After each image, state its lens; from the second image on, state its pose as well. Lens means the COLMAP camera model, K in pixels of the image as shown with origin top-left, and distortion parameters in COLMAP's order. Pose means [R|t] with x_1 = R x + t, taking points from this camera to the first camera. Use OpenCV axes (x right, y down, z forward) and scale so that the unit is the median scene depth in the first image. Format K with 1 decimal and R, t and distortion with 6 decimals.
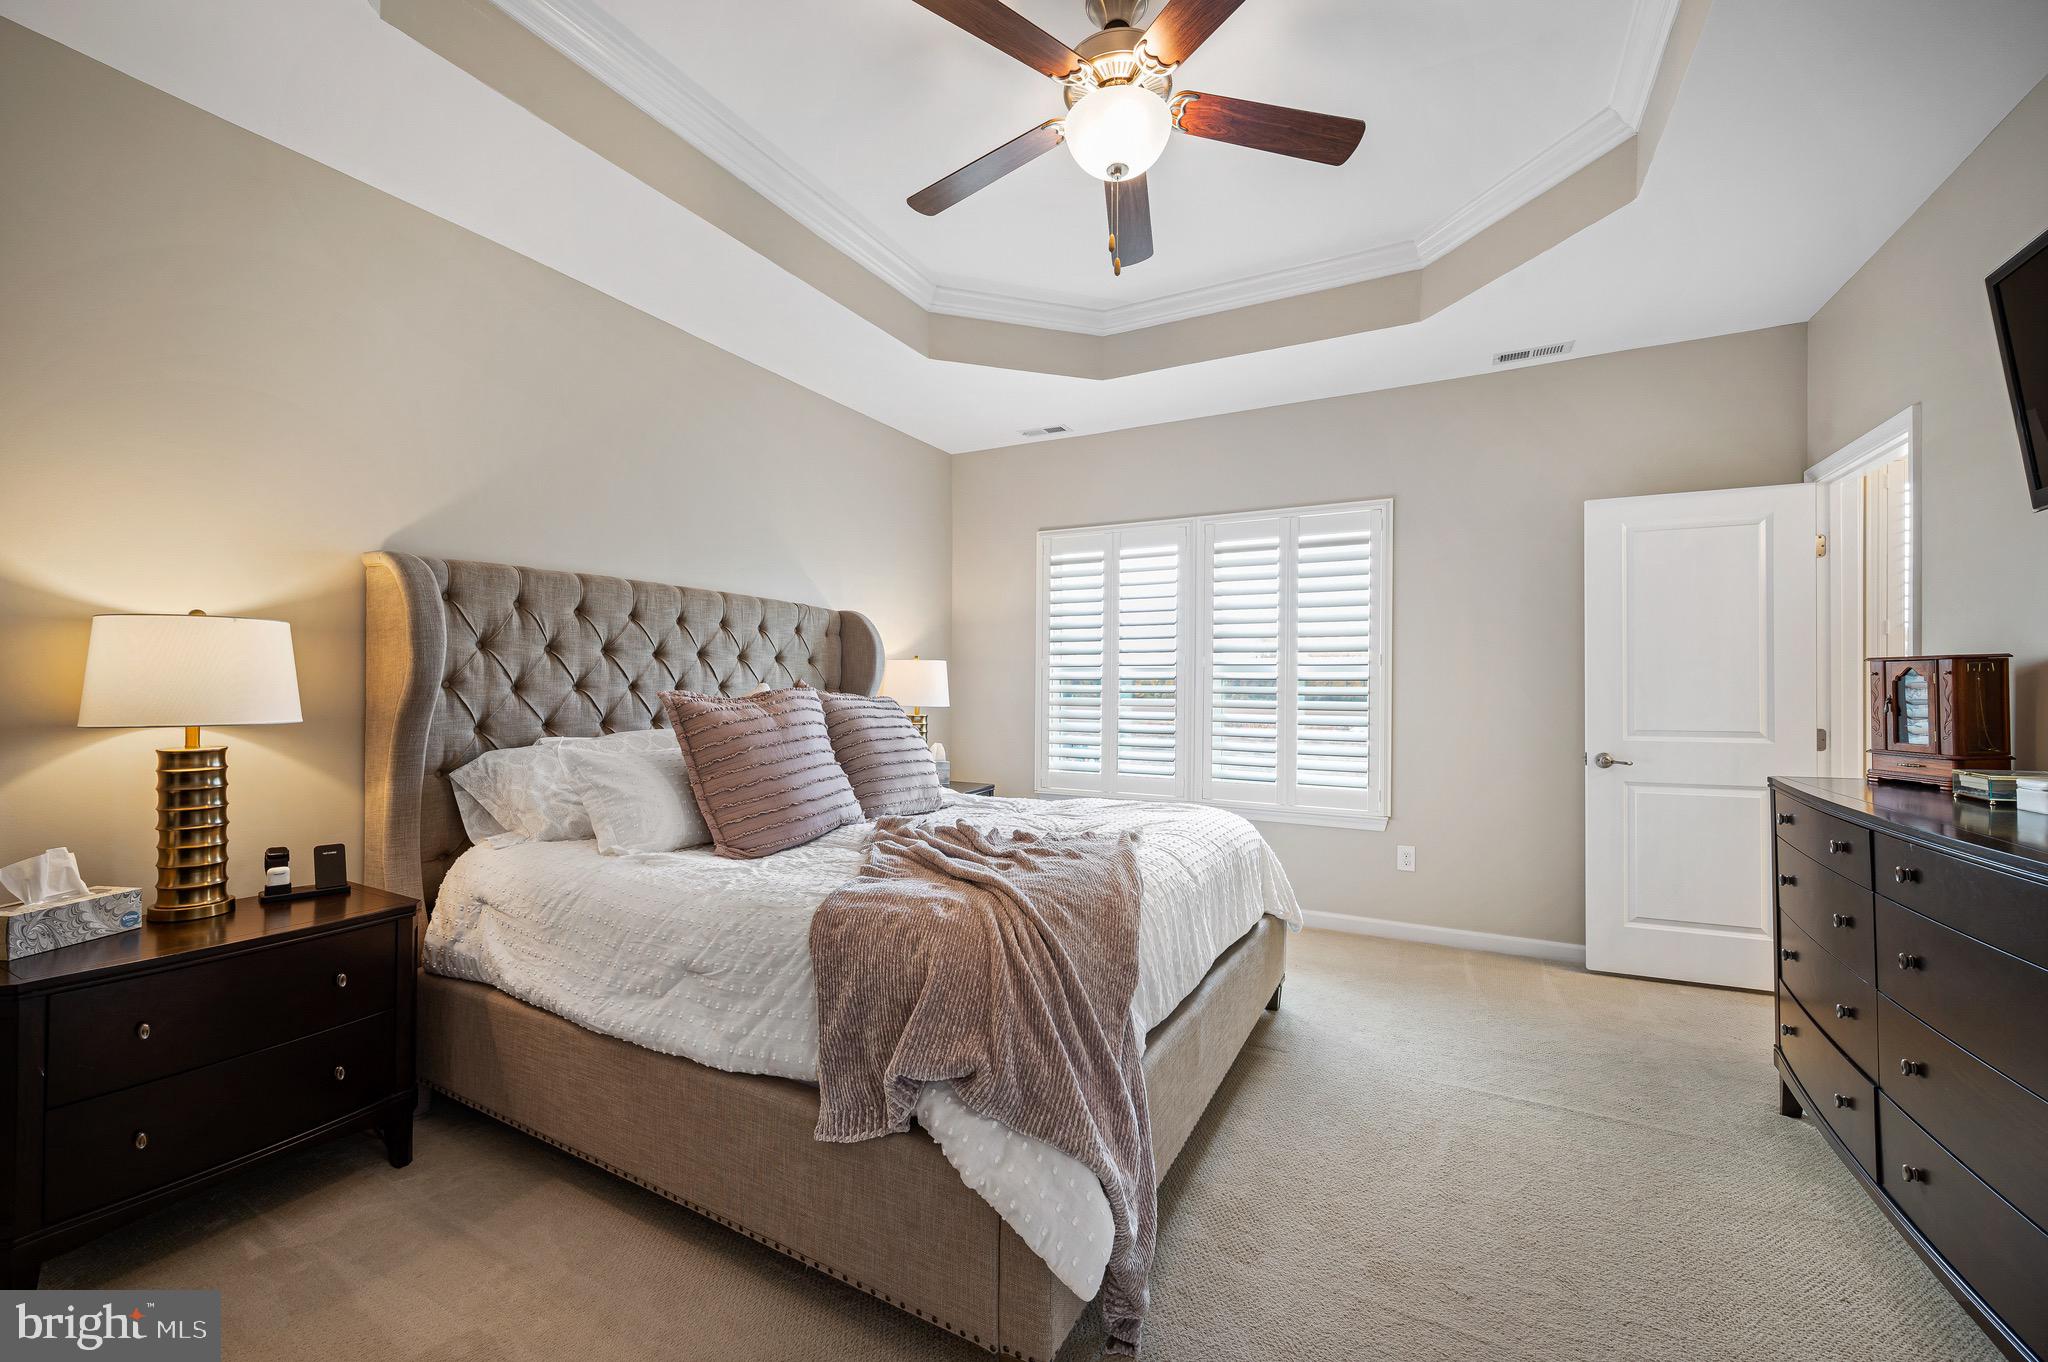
lens RADIAL K [[797.4, 0, 1024.0], [0, 797.4, 681.0], [0, 0, 1]] dist [0.000411, 0.000024]
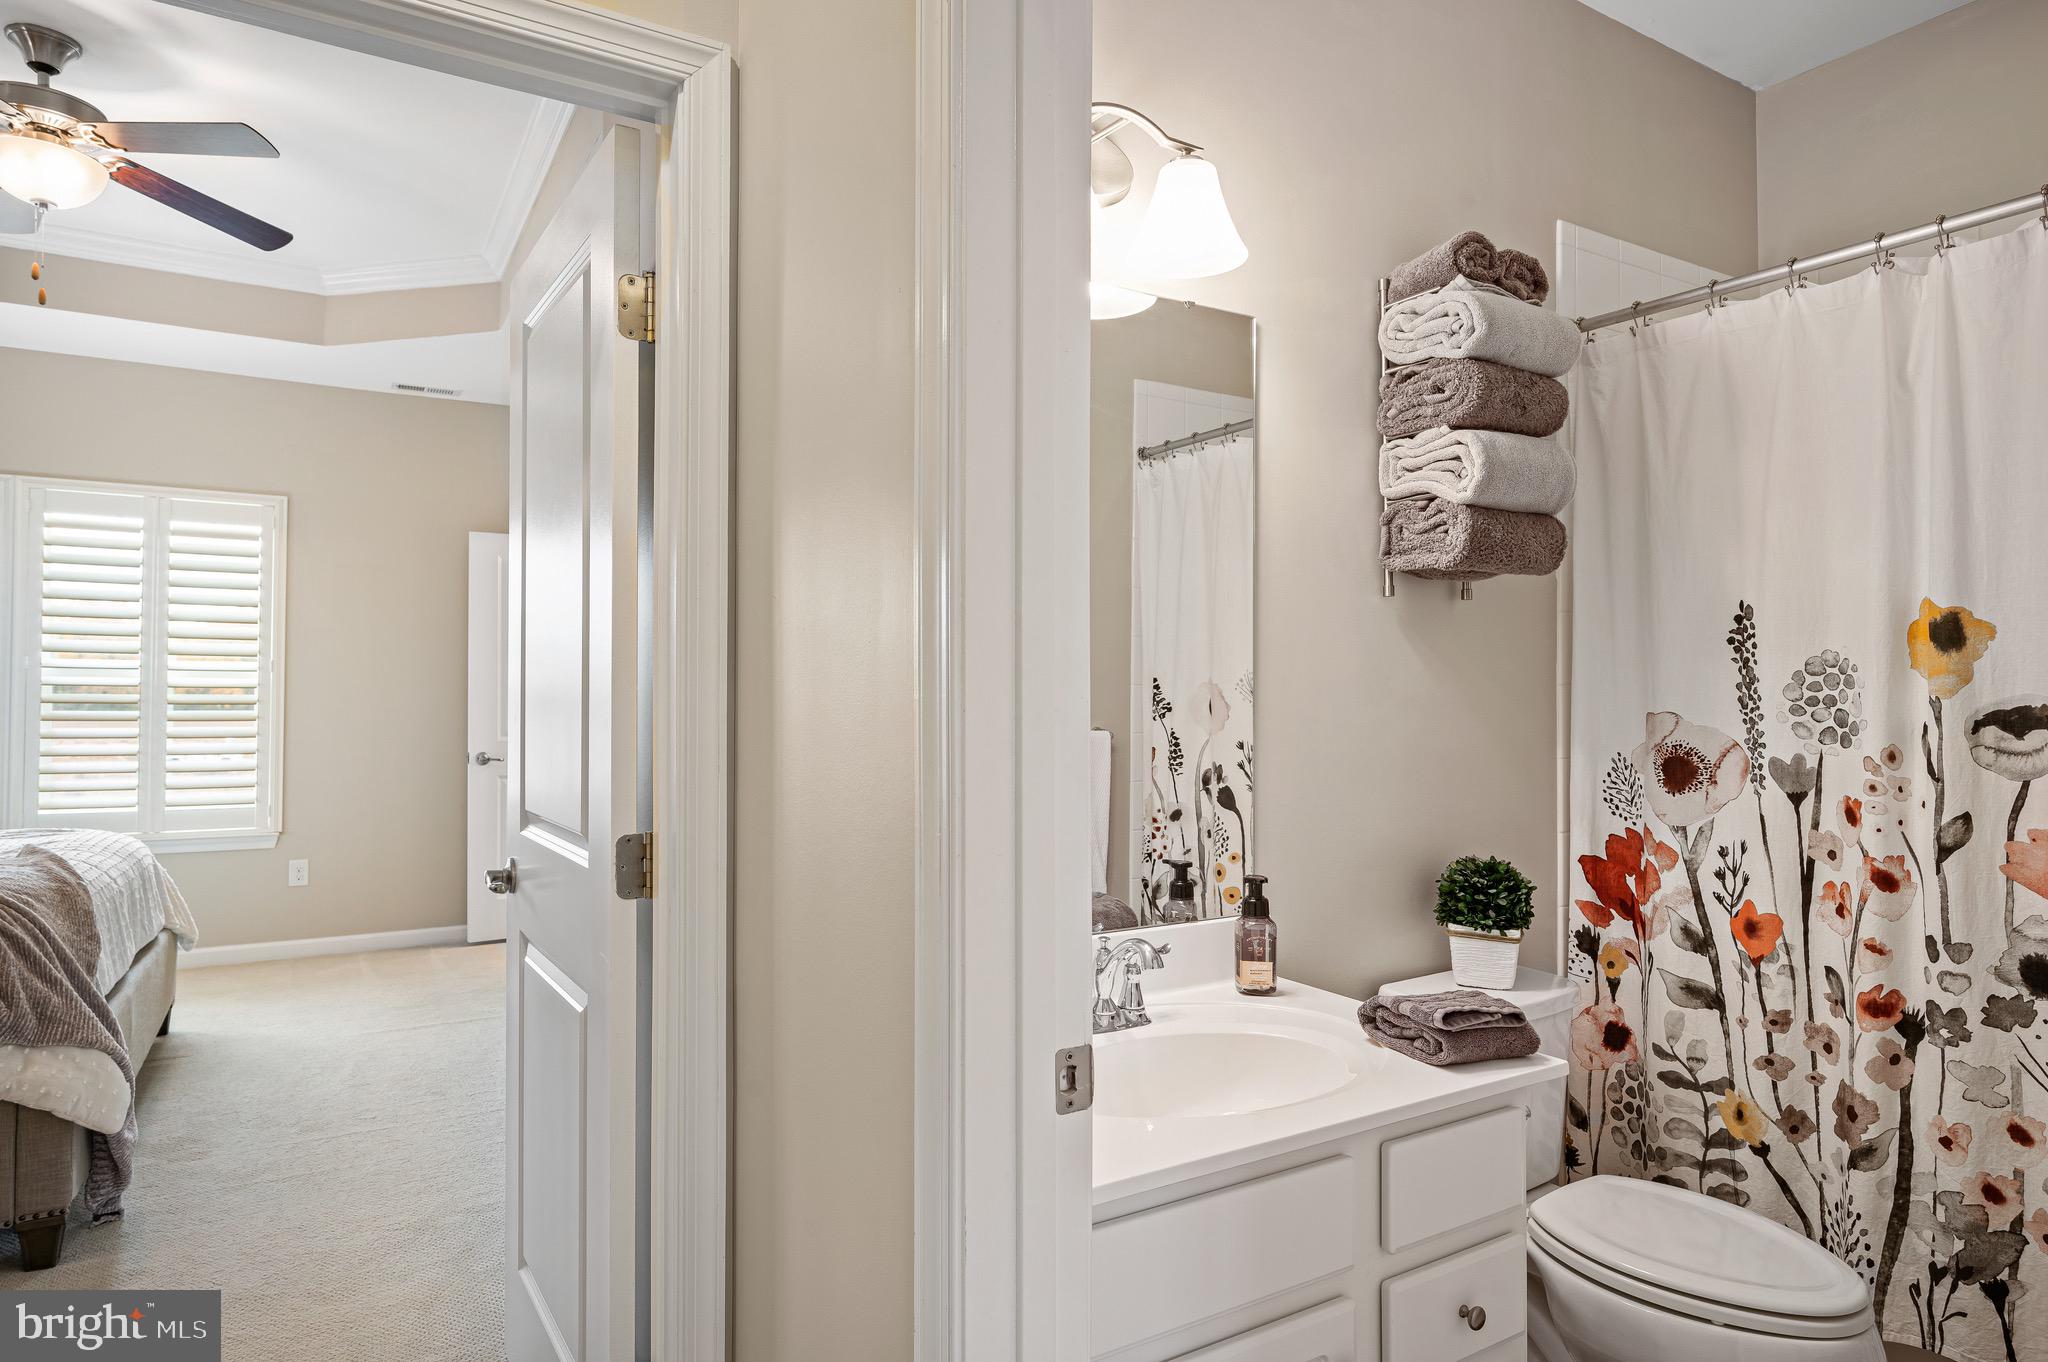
lens RADIAL K [[1162.8, 0, 1024.0], [0, 1162.8, 681.0], [0, 0, 1]] dist [-0.002312, 0.001099]
pose [[0.508030, 0.006328, 0.861316, -0.323075], [-0.007275, 0.999969, -0.003056, -0.013275], [-0.861309, -0.004714, 0.508060, -0.527229]]
